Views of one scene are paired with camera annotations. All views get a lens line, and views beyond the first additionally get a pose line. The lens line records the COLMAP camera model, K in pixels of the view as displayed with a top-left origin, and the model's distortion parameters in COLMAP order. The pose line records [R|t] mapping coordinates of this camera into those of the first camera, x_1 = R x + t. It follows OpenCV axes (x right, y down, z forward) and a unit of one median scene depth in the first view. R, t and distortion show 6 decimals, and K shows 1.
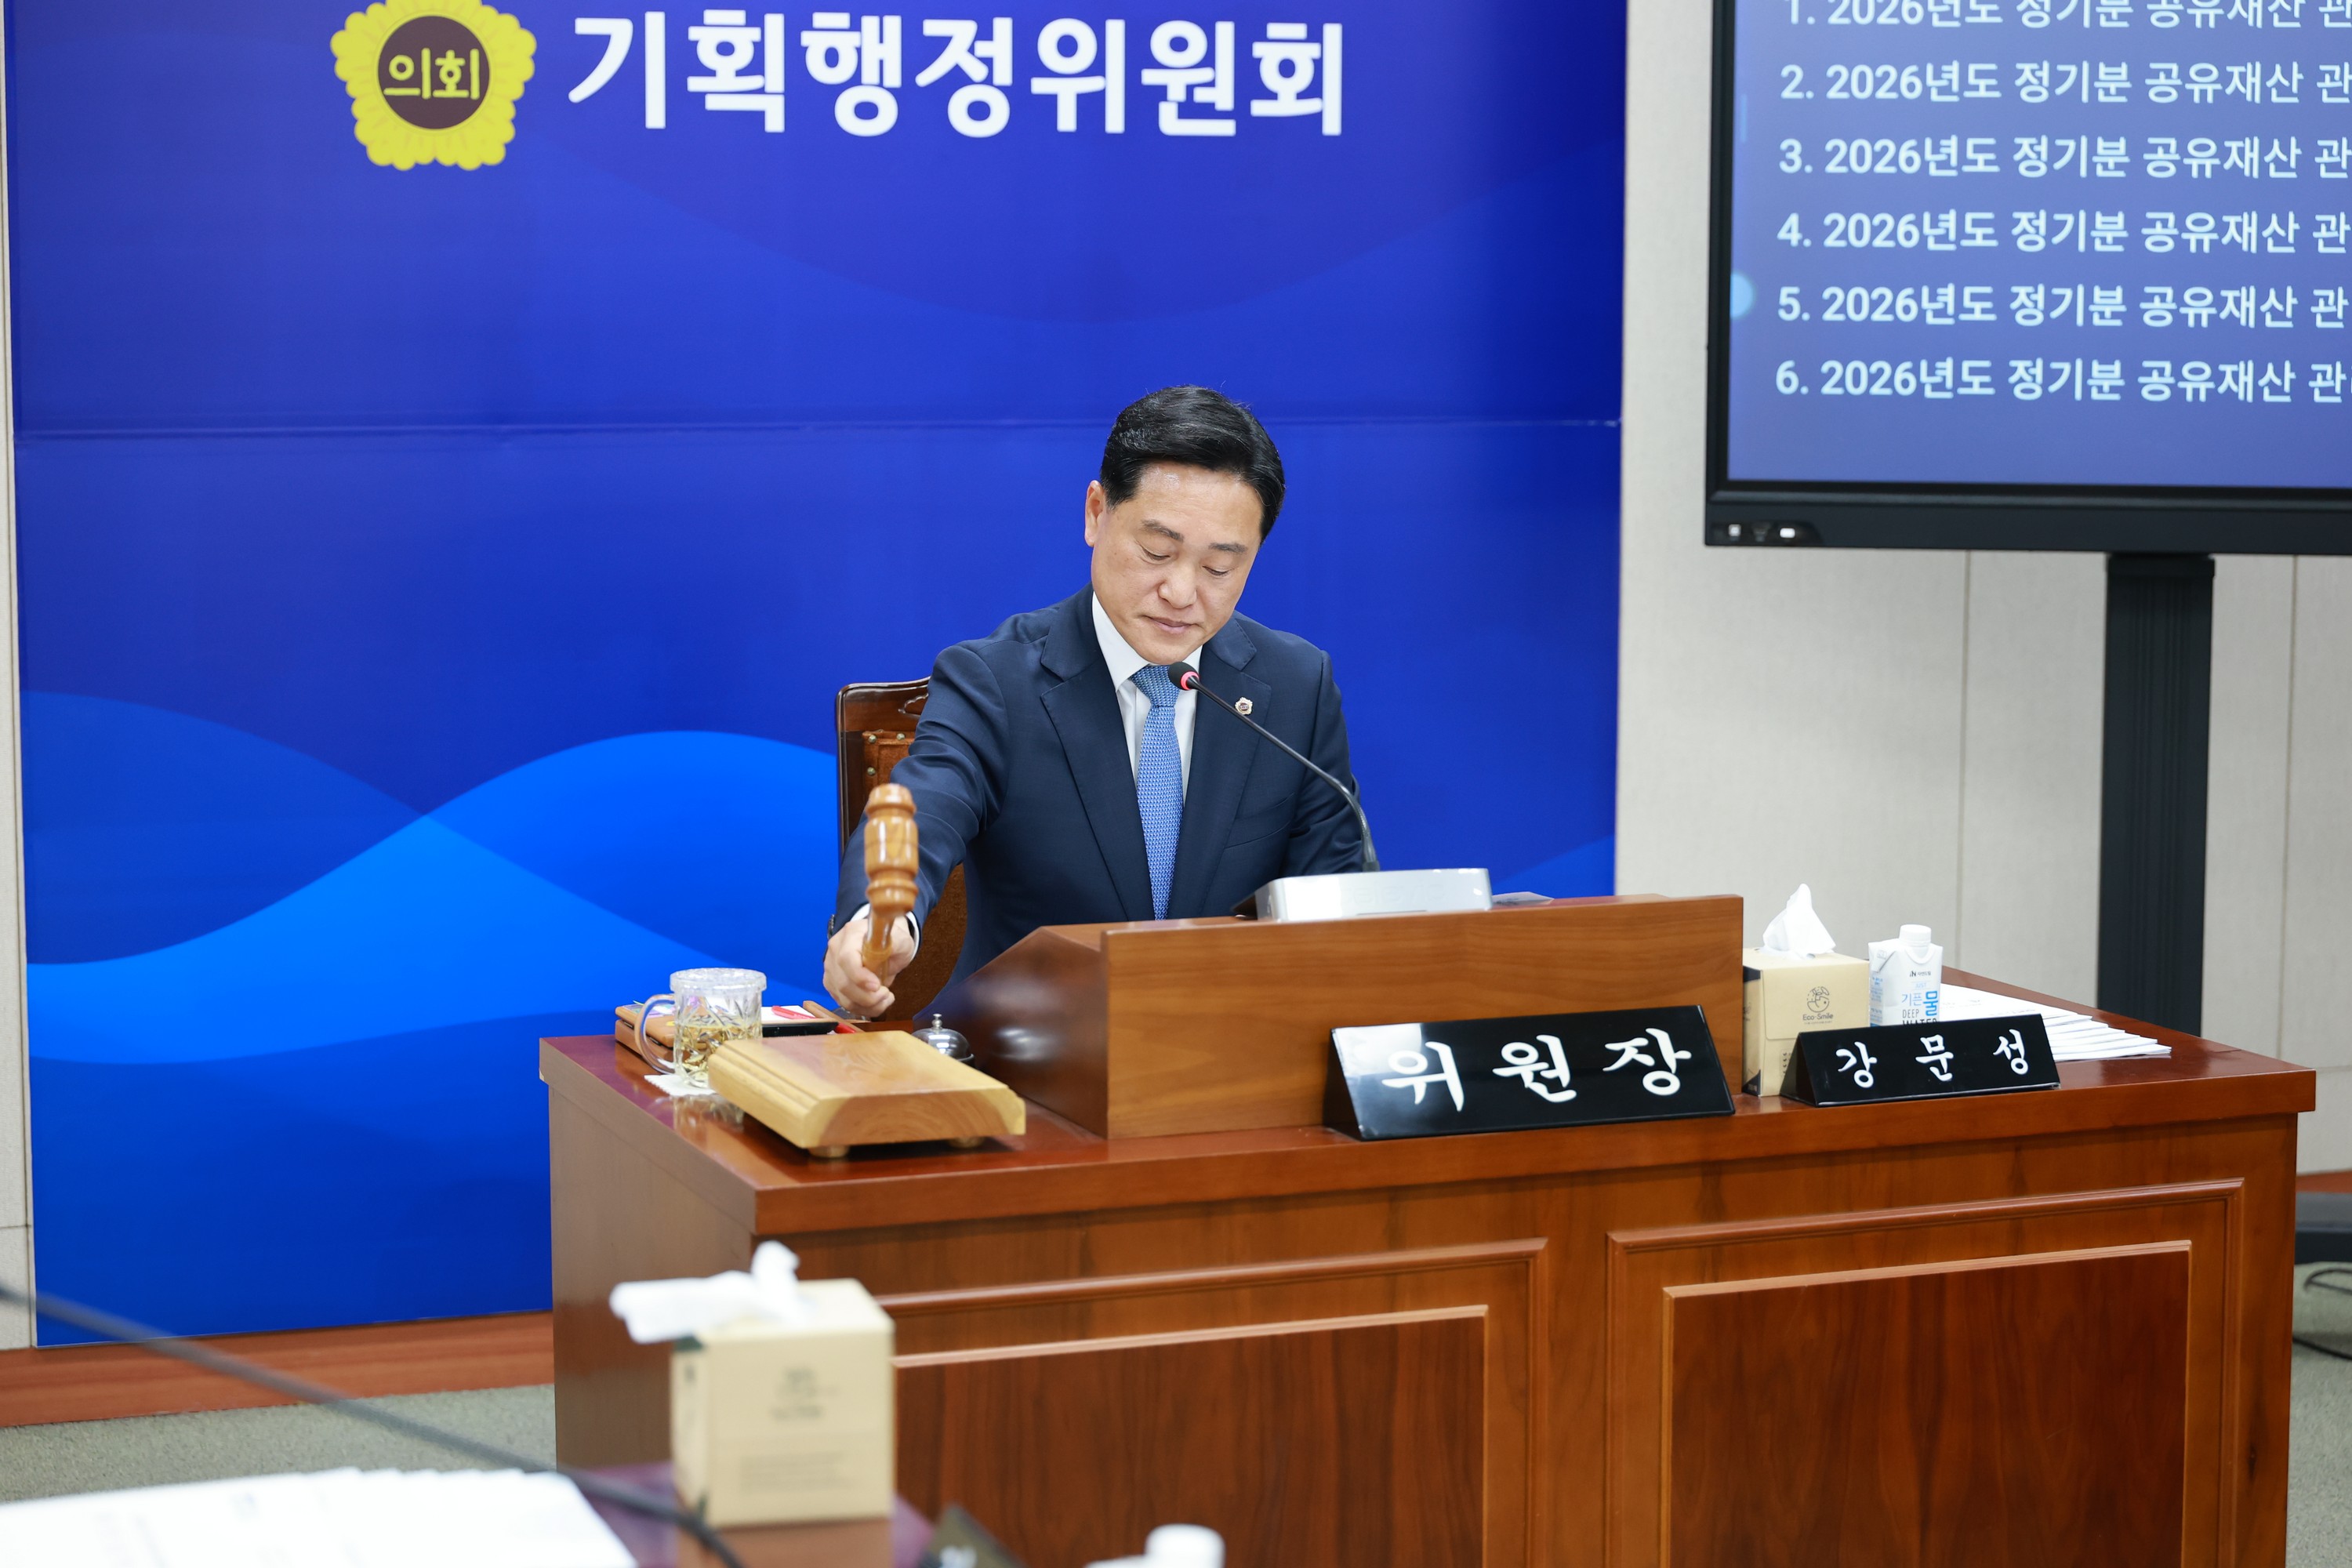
lens RADIAL K [[4728.8, 0, 1176.0], [0, 4728.8, 784.0], [0, 0, 1]] dist [-0.023084, -0.449502]
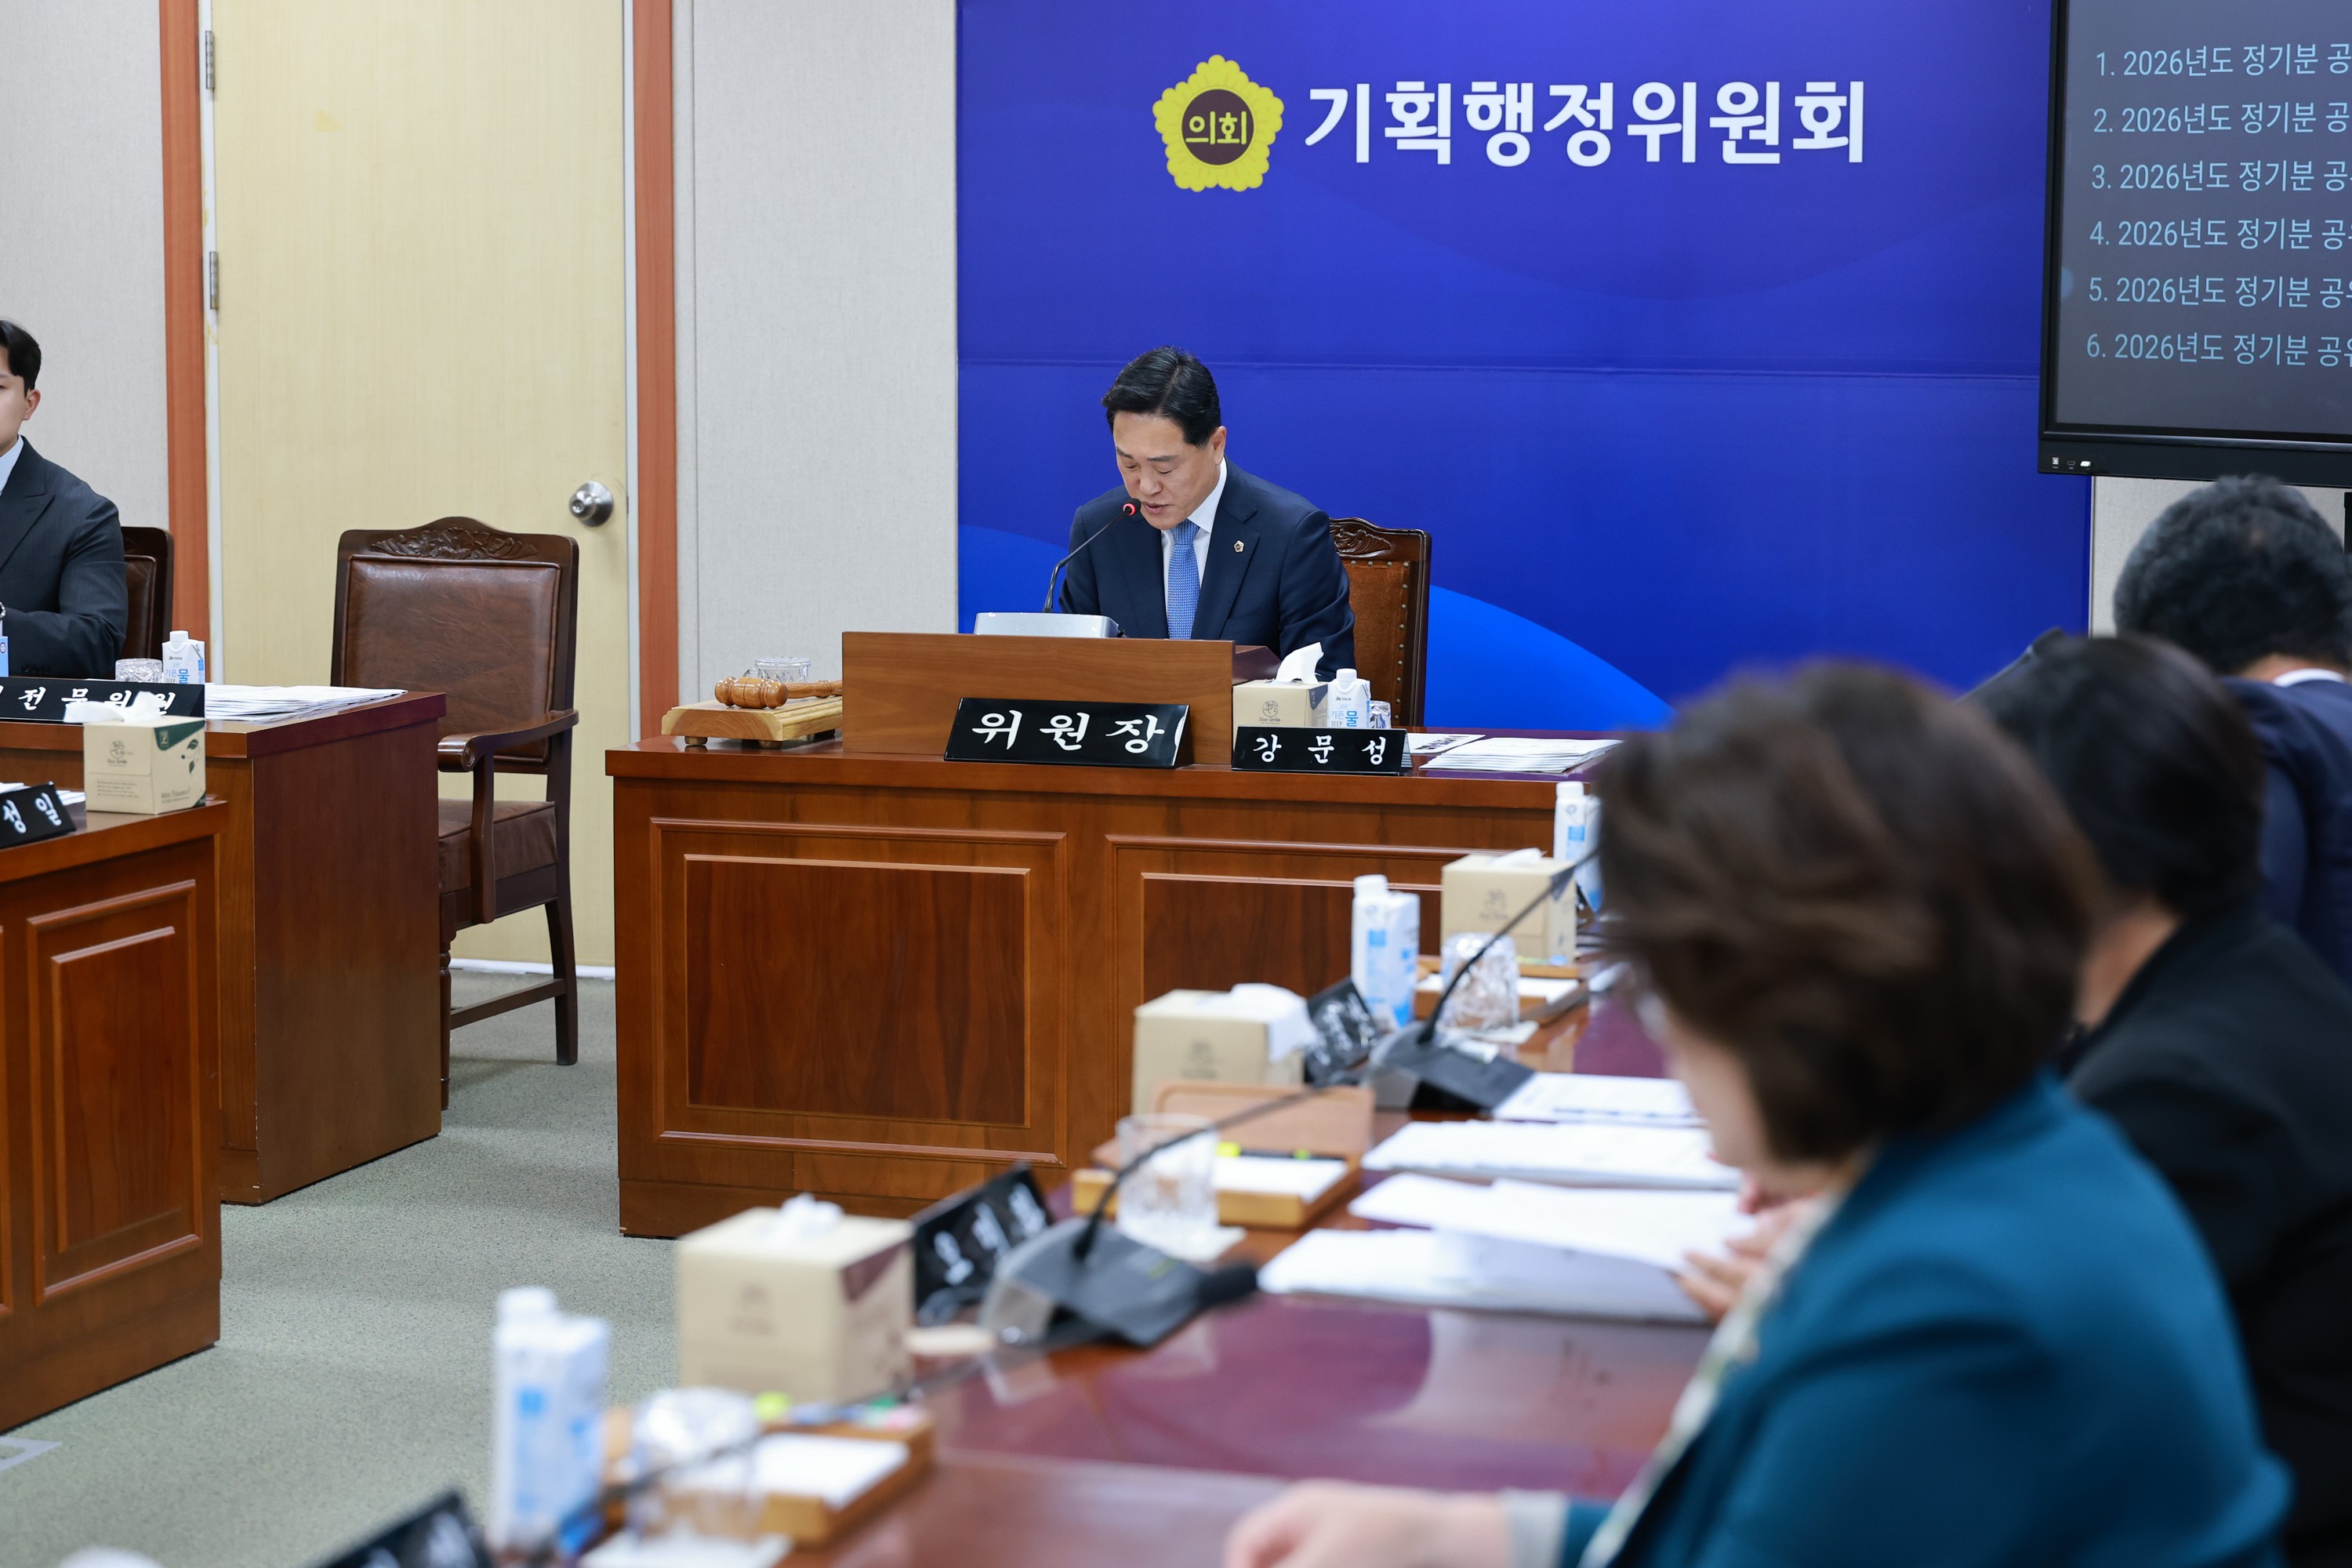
lens RADIAL K [[4947.2, 0, 1176.0], [0, 4947.2, 784.0], [0, 0, 1]] dist [-0.071144, 0.105699]
pose [[0.783644, 0.068927, -0.617374, 0.798086], [-0.073421, 0.997136, 0.018131, 0.029877], [0.616856, 0.031120, 0.786461, -0.235584]]
